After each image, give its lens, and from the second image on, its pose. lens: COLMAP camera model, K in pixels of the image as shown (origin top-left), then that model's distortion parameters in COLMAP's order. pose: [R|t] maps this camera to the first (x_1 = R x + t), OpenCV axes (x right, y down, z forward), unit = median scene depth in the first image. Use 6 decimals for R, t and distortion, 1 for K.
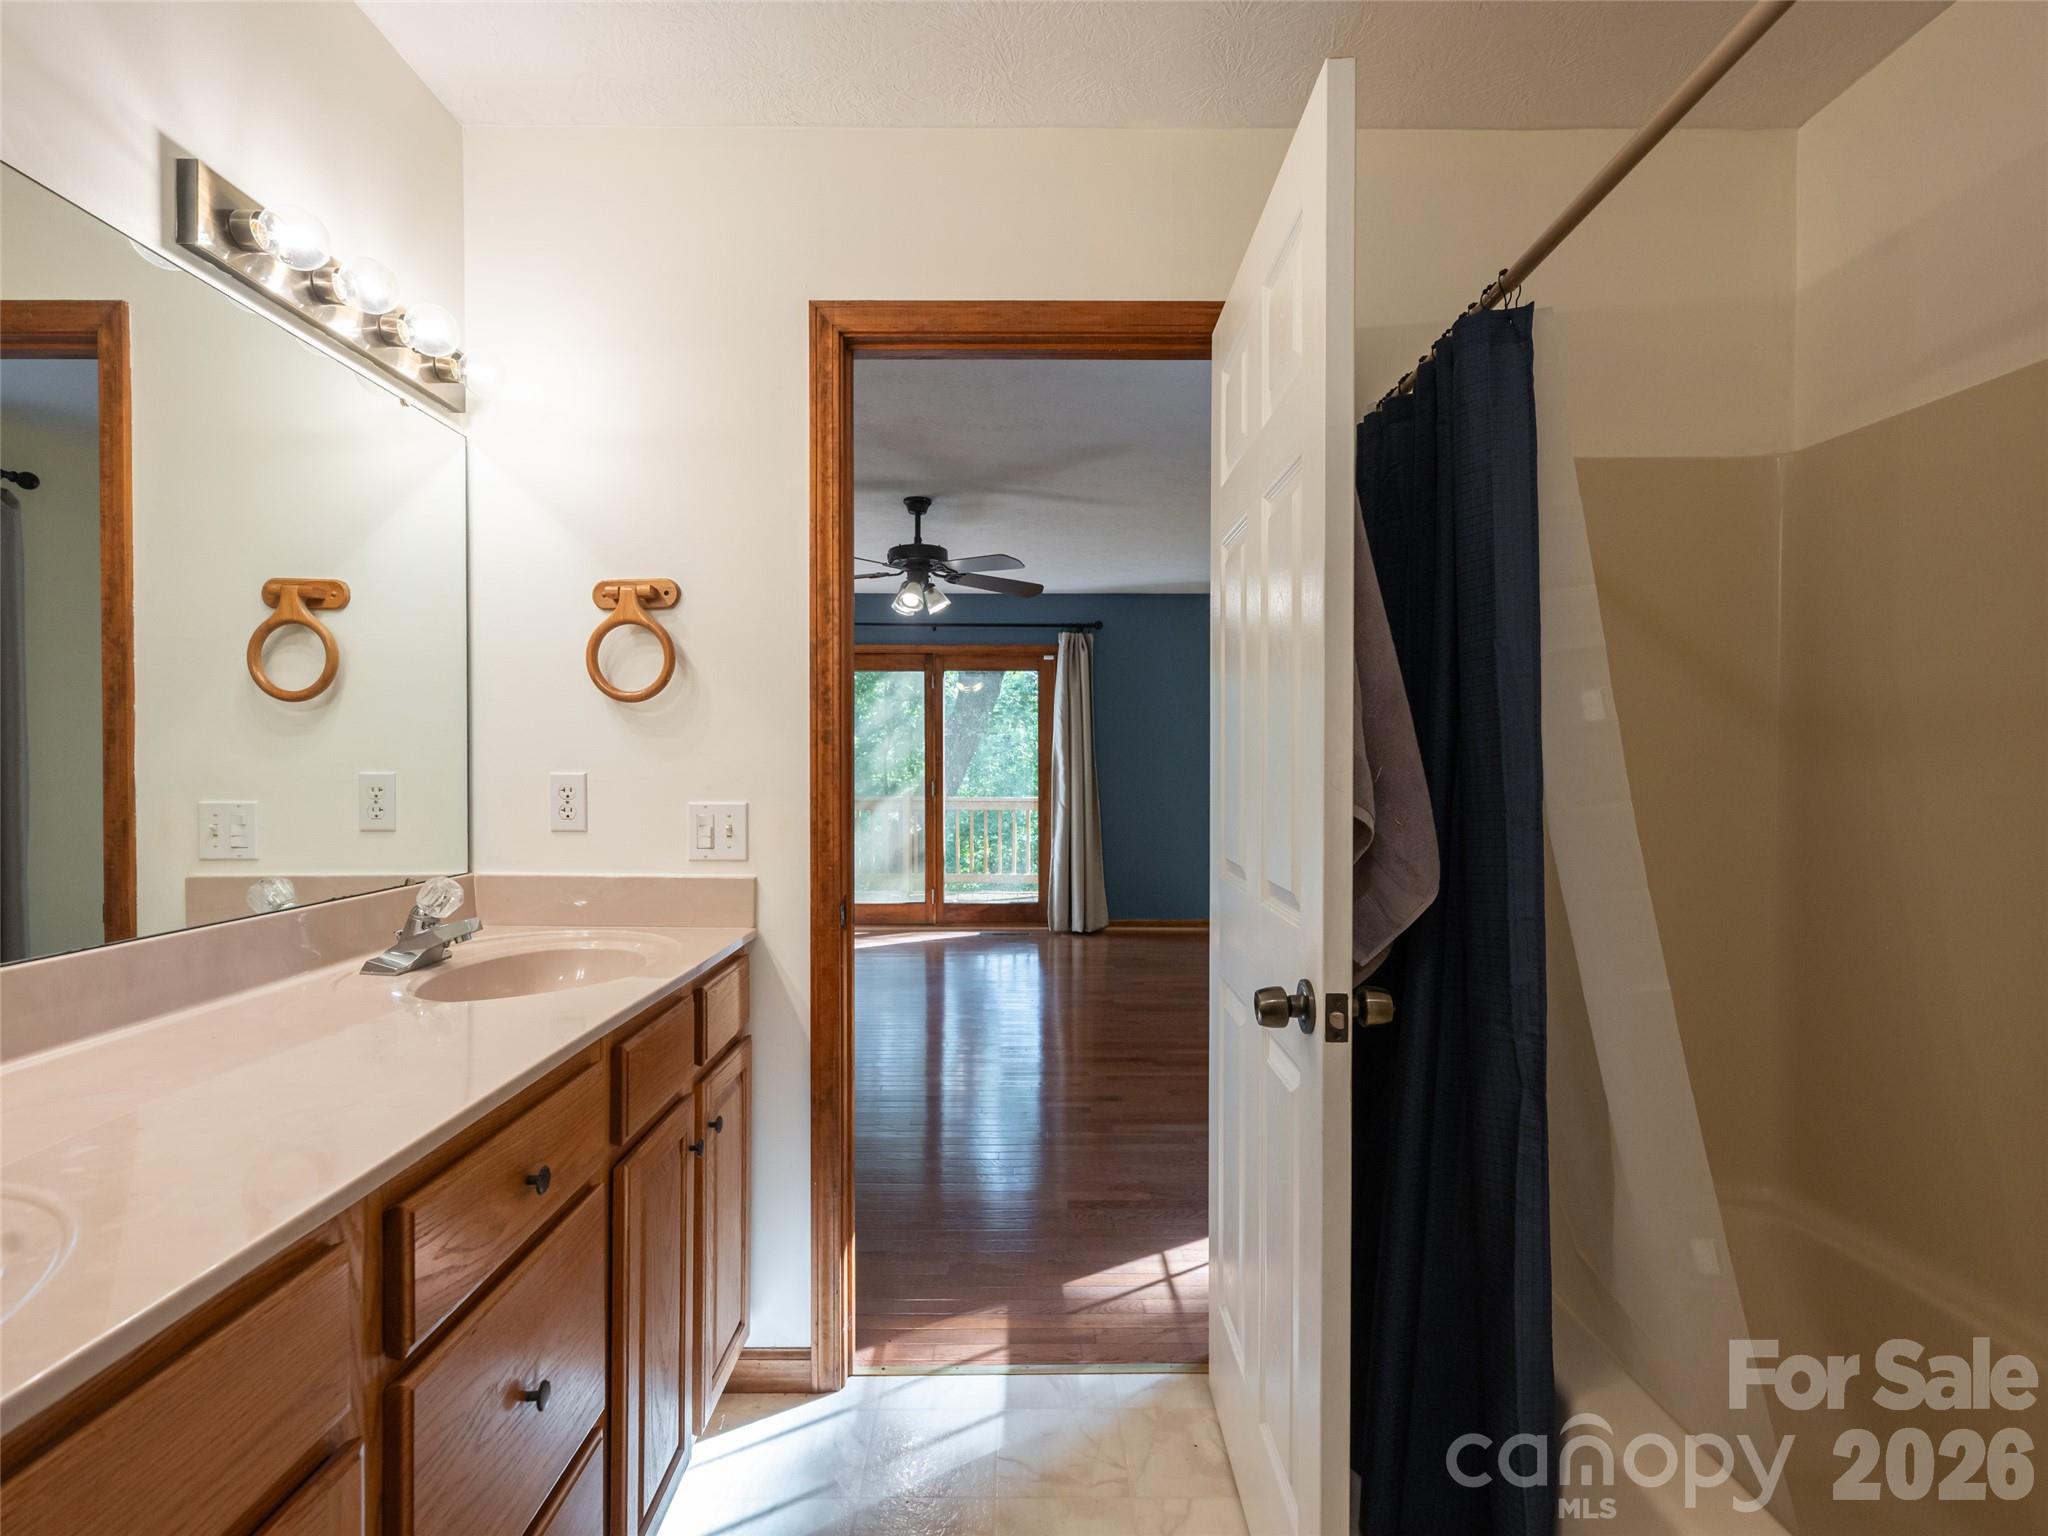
lens RADIAL K [[991.1, 0, 1021.1], [0, 991.1, 759.6], [0, 0, 1]] dist [-0.013981, 0.000259]
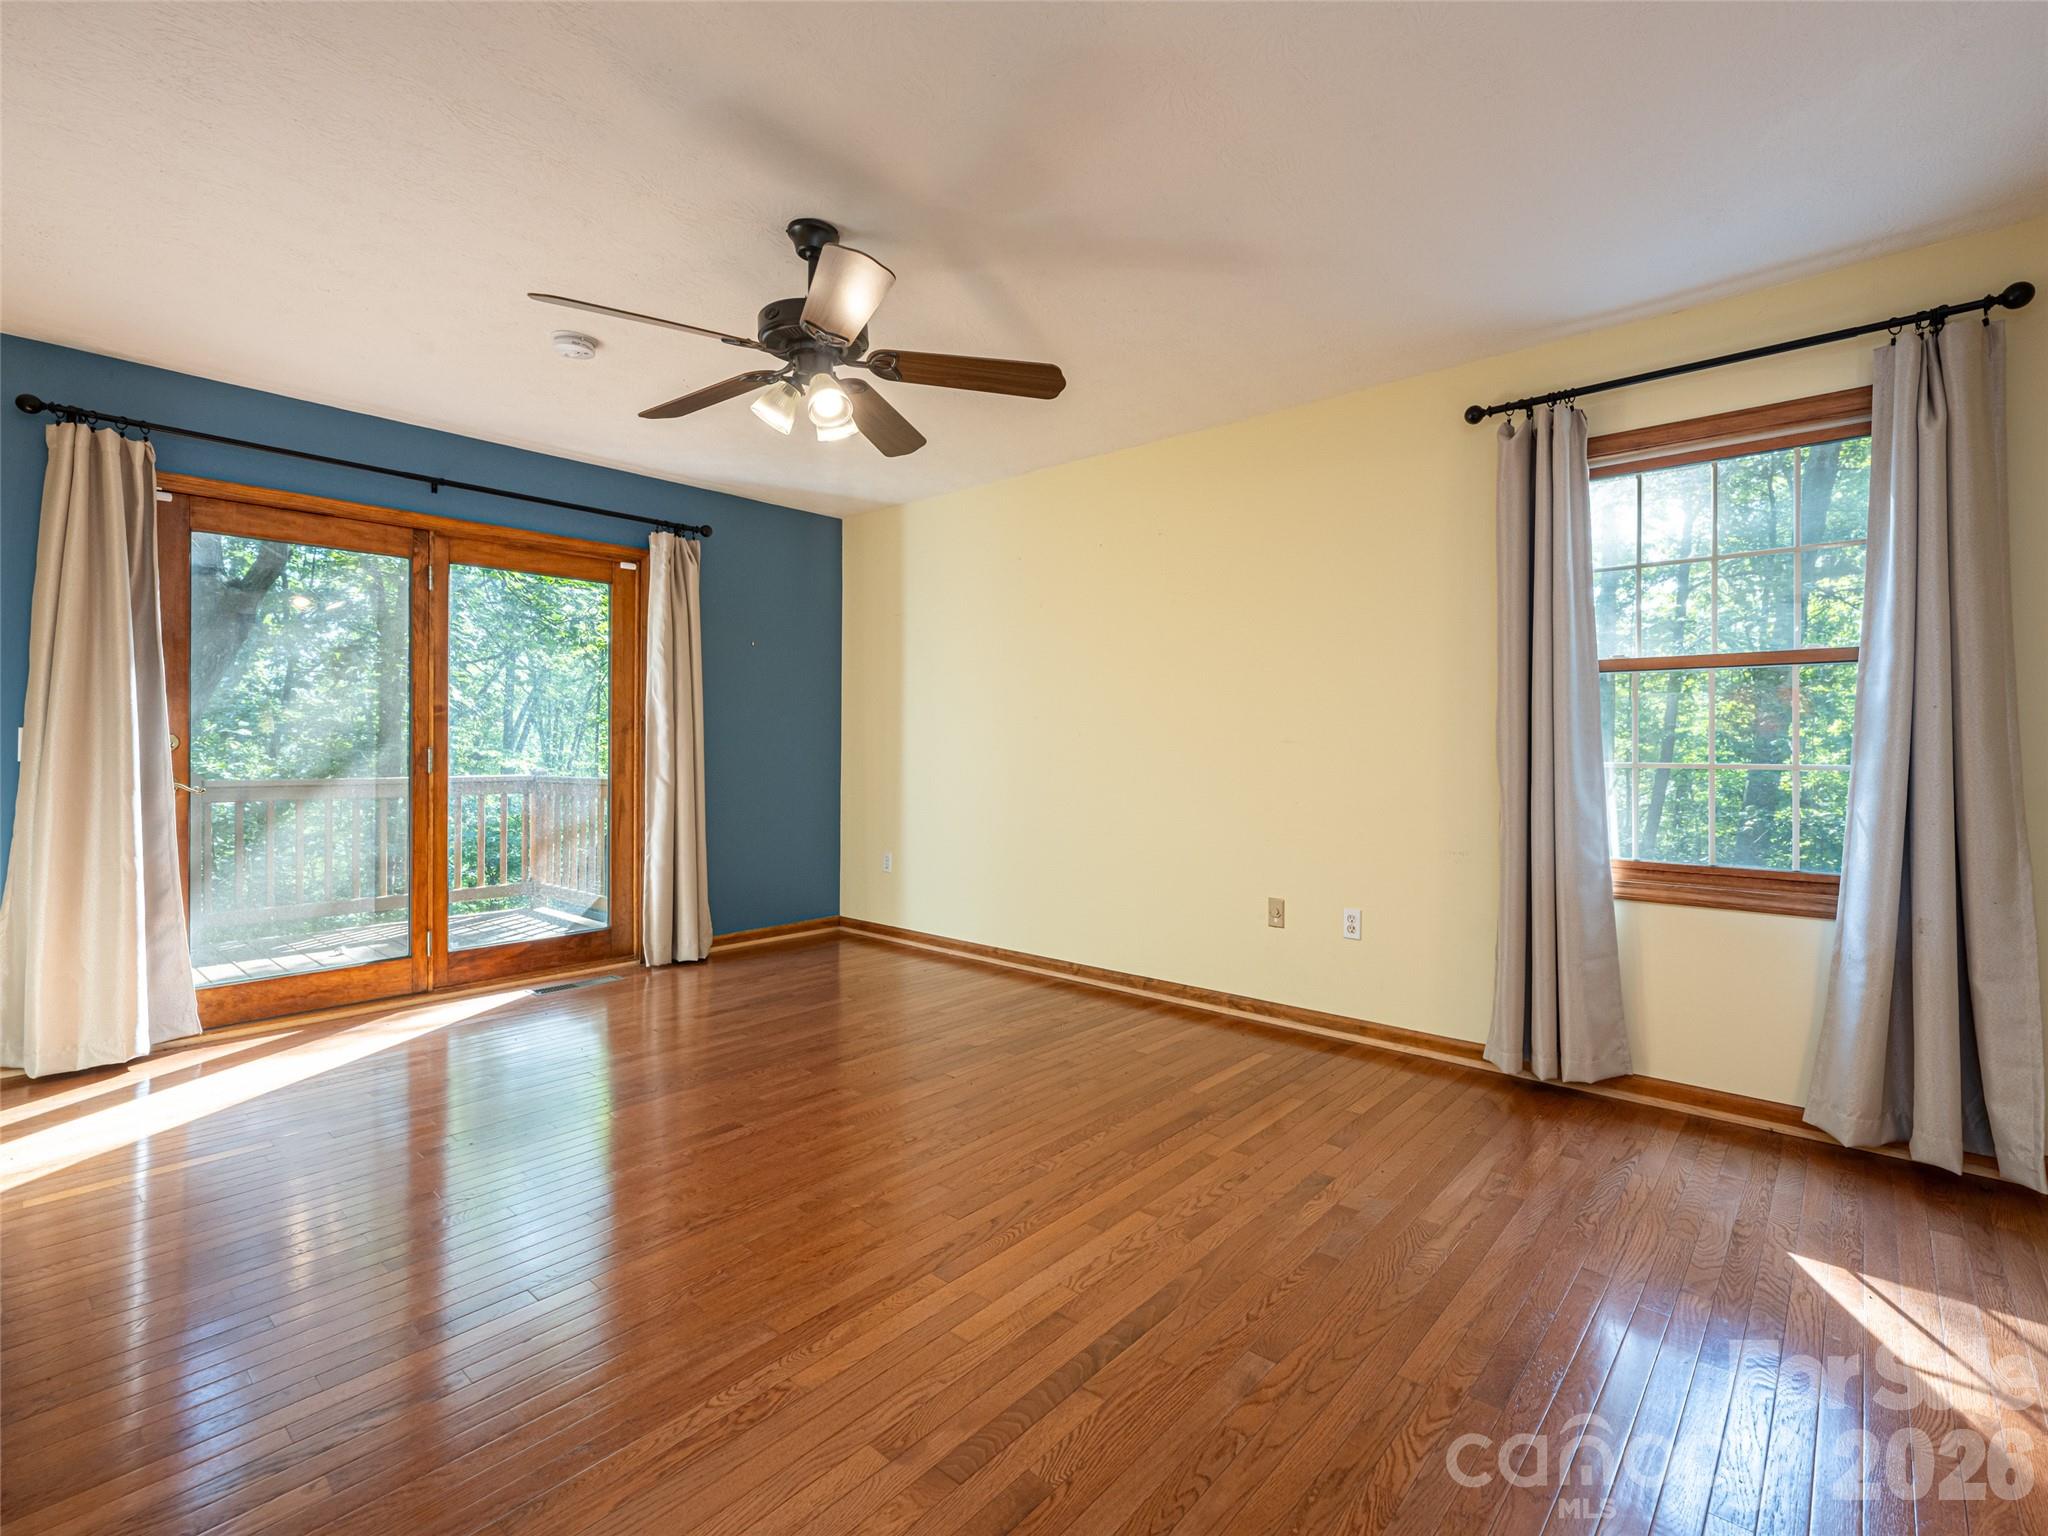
lens RADIAL K [[941.6, 0, 1029.6], [0, 941.6, 763.9], [0, 0, 1]] dist [0.003402, 0.000211]
pose [[0.655038, -0.013343, 0.755478, -0.281065], [-0.006542, 0.999706, 0.023328, 0.015275], [-0.755568, -0.020223, 0.654758, 0.367173]]
